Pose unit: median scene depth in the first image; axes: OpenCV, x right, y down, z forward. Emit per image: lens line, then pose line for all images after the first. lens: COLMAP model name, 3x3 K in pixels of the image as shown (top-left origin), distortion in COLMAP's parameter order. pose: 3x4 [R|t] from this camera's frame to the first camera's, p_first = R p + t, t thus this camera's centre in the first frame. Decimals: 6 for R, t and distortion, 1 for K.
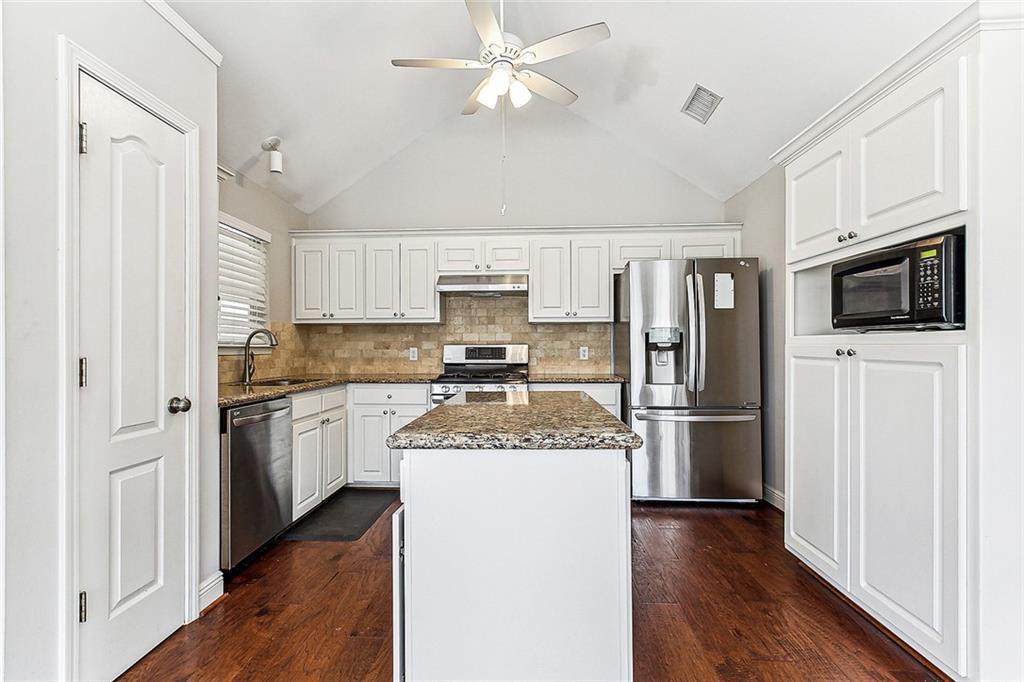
lens RADIAL K [[461.9, 0, 508.3], [0, 461.9, 347.8], [0, 0, 1]] dist [-0.038006, -0.000558]
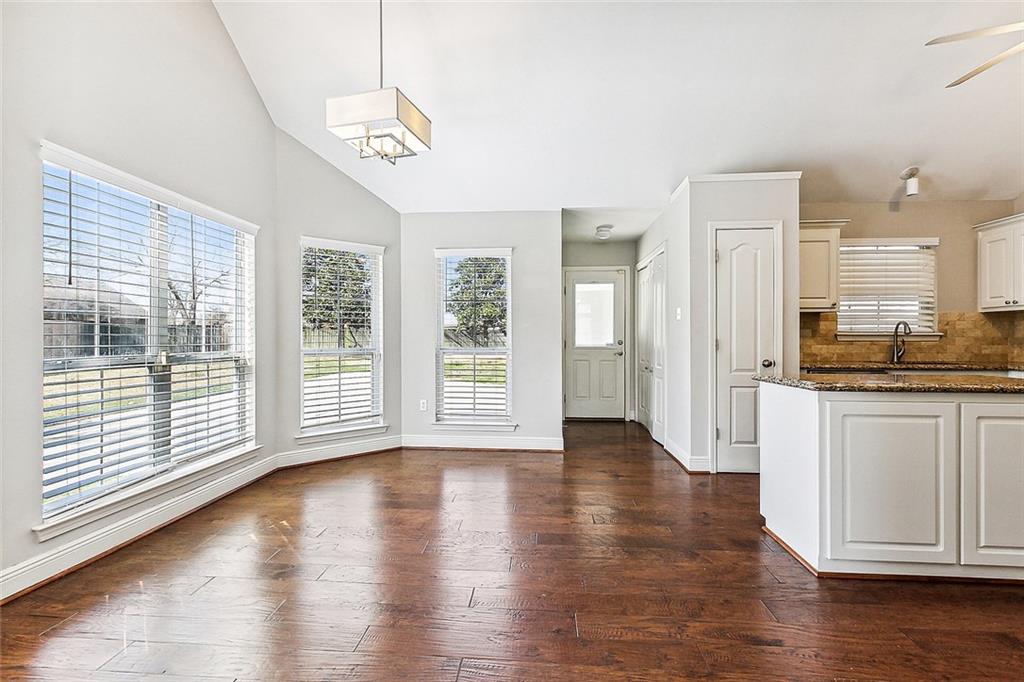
lens RADIAL K [[461.9, 0, 508.6], [0, 461.9, 339.1], [0, 0, 1]] dist [-0.038006, -0.000558]
pose [[-0.035173, 0.000041, -0.999381, 0.661269], [0.003824, 0.999993, -0.000094, 0.004334], [0.999374, -0.003825, -0.035173, -0.059241]]
